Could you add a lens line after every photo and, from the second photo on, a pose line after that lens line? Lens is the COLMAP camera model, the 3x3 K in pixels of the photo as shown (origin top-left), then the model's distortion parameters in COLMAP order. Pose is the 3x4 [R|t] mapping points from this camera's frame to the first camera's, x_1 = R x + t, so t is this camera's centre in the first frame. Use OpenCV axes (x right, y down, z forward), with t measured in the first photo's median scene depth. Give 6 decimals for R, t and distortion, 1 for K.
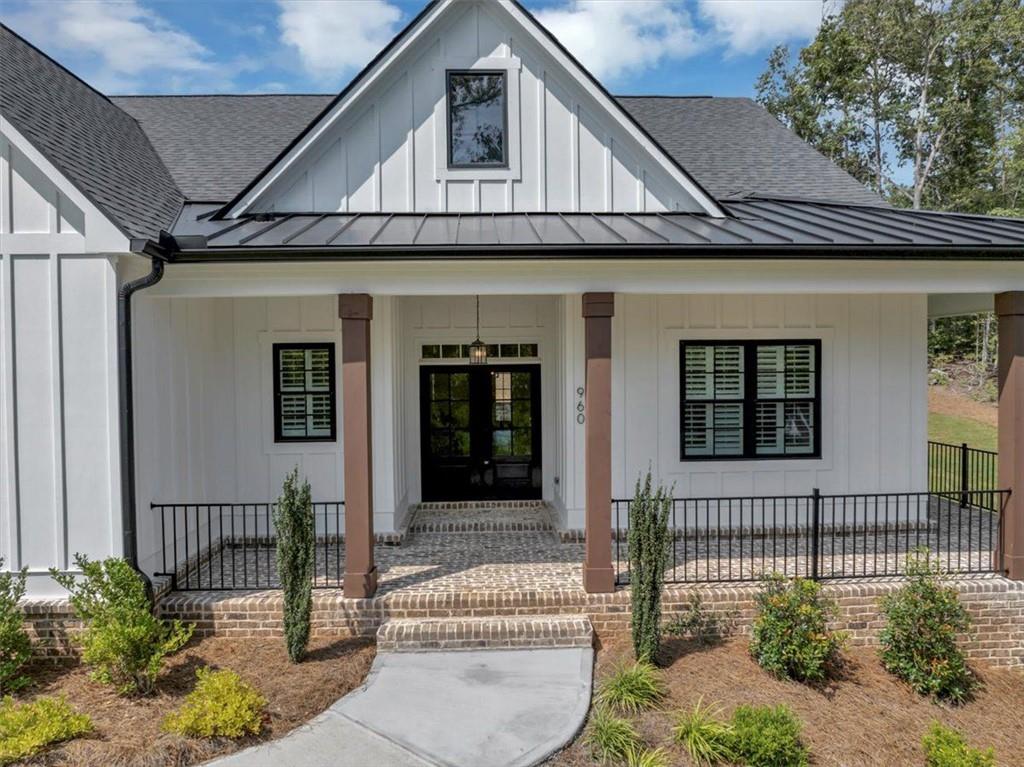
lens RADIAL K [[717.8, 0, 512.0], [0, 717.8, 383.5], [0, 0, 1]] dist [-0.040581, 0.001603]
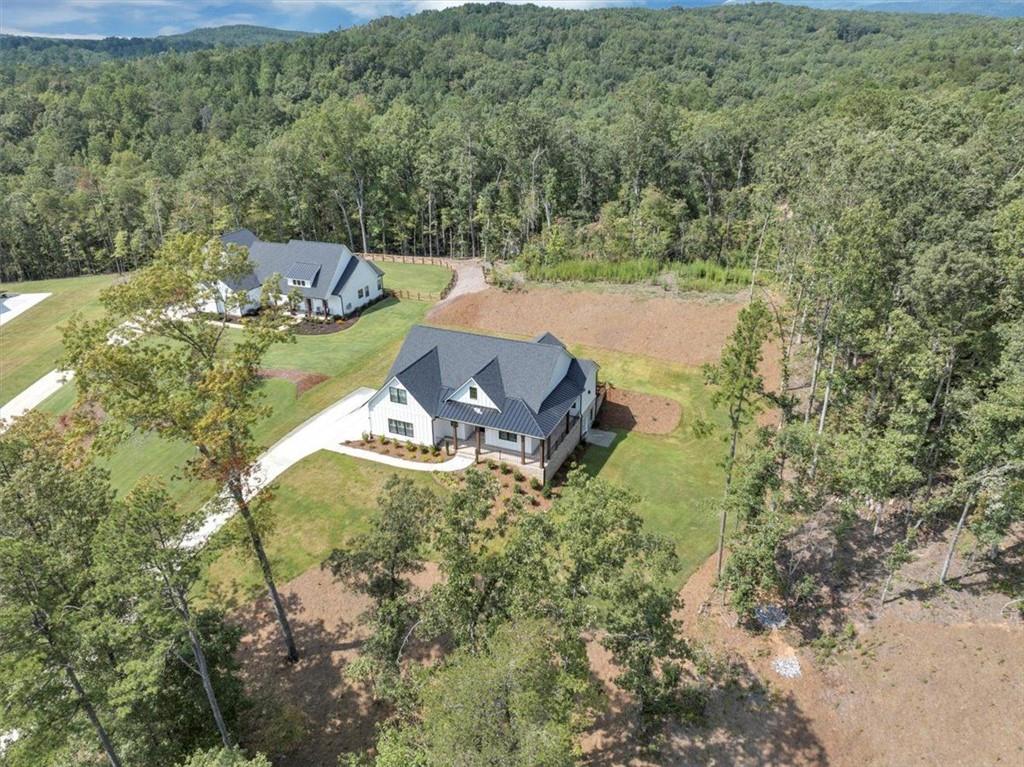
lens RADIAL K [[717.8, 0, 512.0], [0, 717.8, 383.5], [0, 0, 1]] dist [-0.040581, 0.001603]
pose [[0.898097, 0.186738, -0.398184, 3.177710], [-0.009075, 0.913057, 0.407731, -3.410838], [0.439703, -0.362569, 0.821708, -4.793323]]
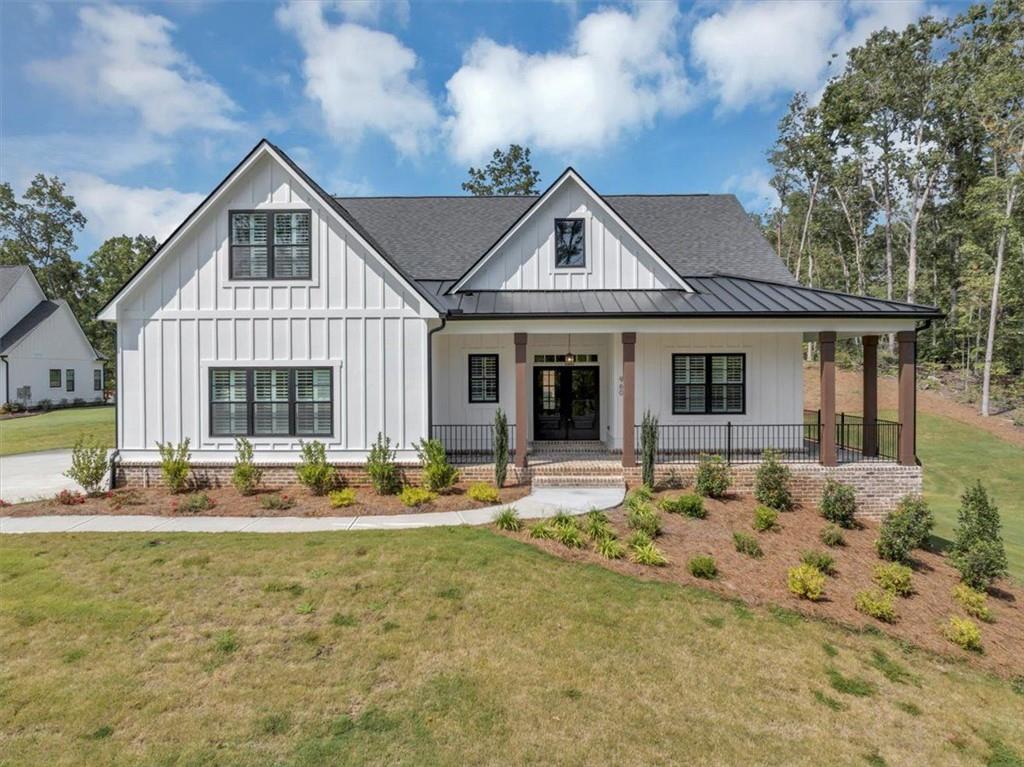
lens RADIAL K [[709.2, 0, 512.0], [0, 709.2, 383.5], [0, 0, 1]] dist [-0.034407, -0.002666]
pose [[0.998195, 0.006302, -0.059720, -0.087213], [-0.006946, 0.999920, -0.010584, 0.045807], [0.059648, 0.010979, 0.998159, -0.960969]]
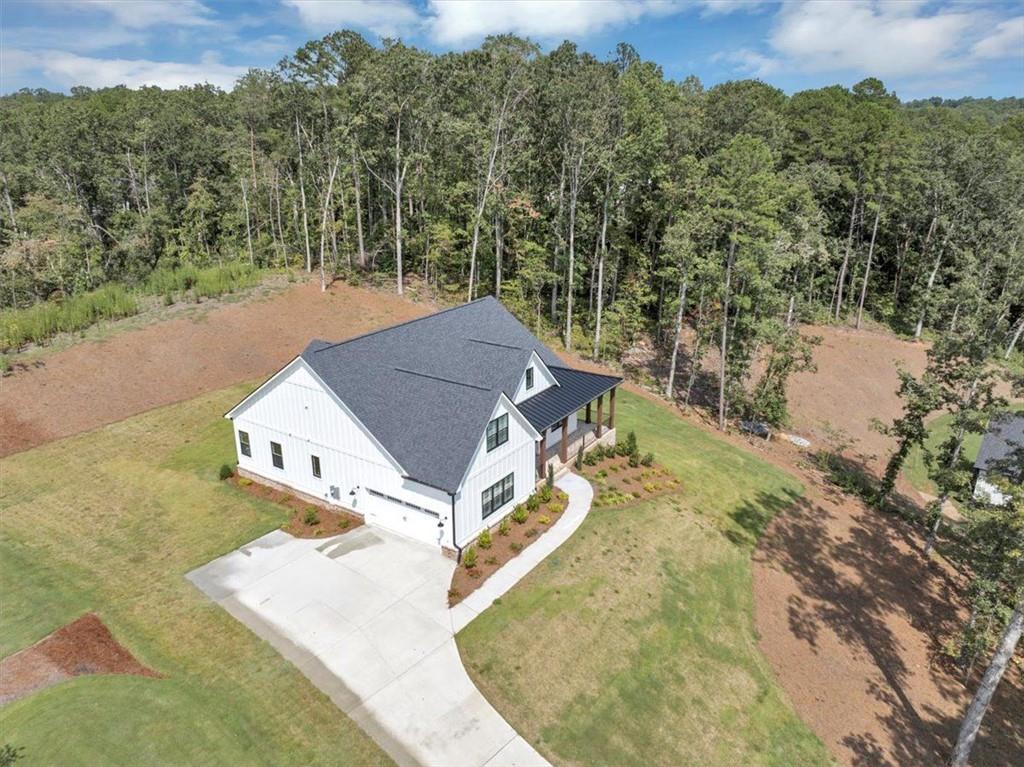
lens RADIAL K [[717.8, 0, 512.0], [0, 717.8, 383.5], [0, 0, 1]] dist [-0.040581, 0.001603]
pose [[0.595235, -0.255132, 0.761973, -3.543703], [0.019951, 0.952656, 0.303394, -1.694085], [-0.803304, -0.165389, 0.572144, -1.519474]]
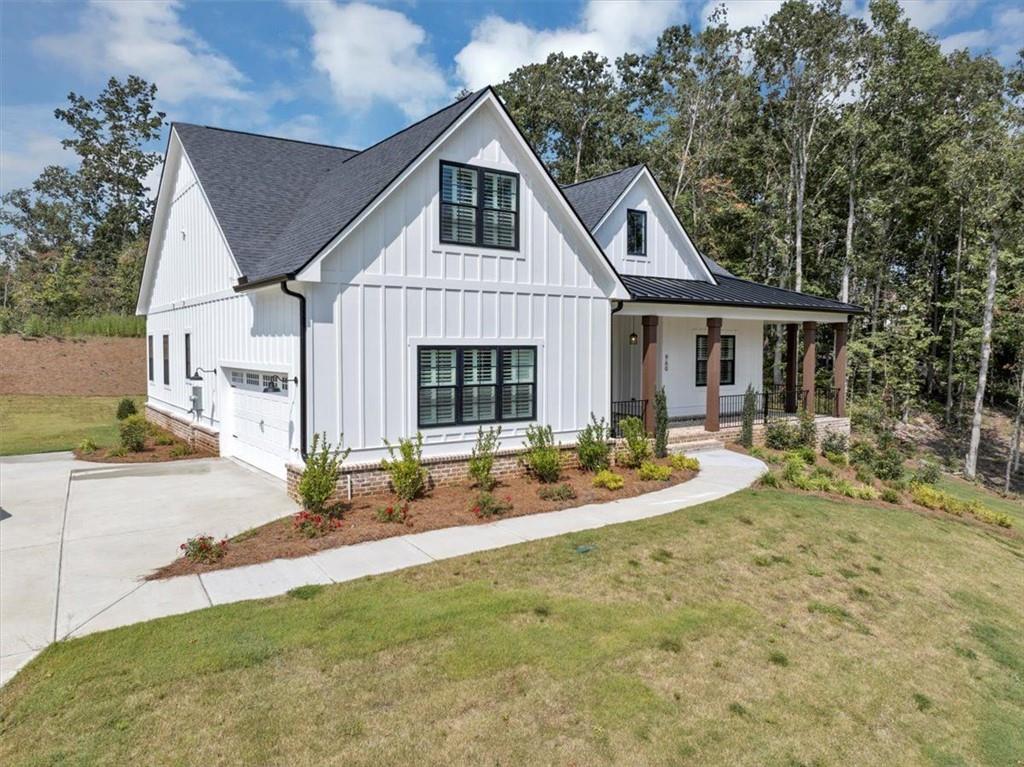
lens RADIAL K [[717.8, 0, 512.0], [0, 717.8, 383.5], [0, 0, 1]] dist [-0.040581, 0.001603]
pose [[0.838319, -0.018256, 0.544874, -1.529683], [0.004223, 0.999627, 0.026995, 0.031853], [-0.545163, -0.020330, 0.838083, -0.627505]]
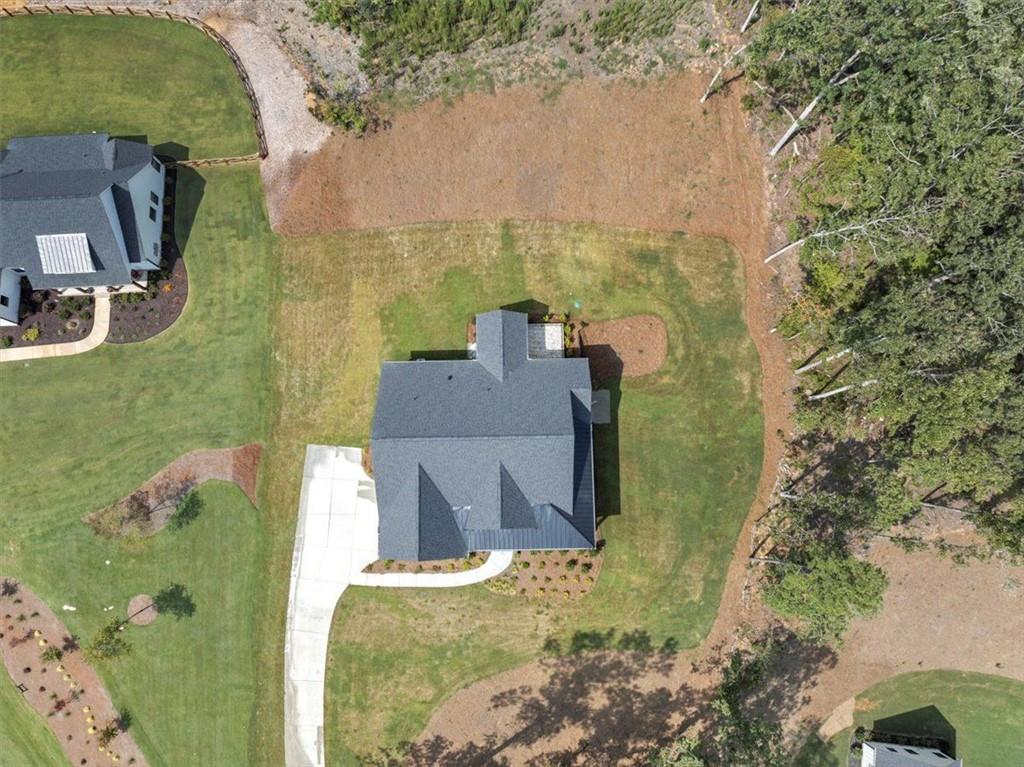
lens RADIAL K [[709.2, 0, 512.0], [0, 709.2, 383.5], [0, 0, 1]] dist [-0.034407, -0.002666]
pose [[0.999591, 0.028494, 0.002416, -0.002314], [-0.007758, 0.188871, 0.981971, -6.909180], [0.027524, -0.981588, 0.189015, 1.013335]]
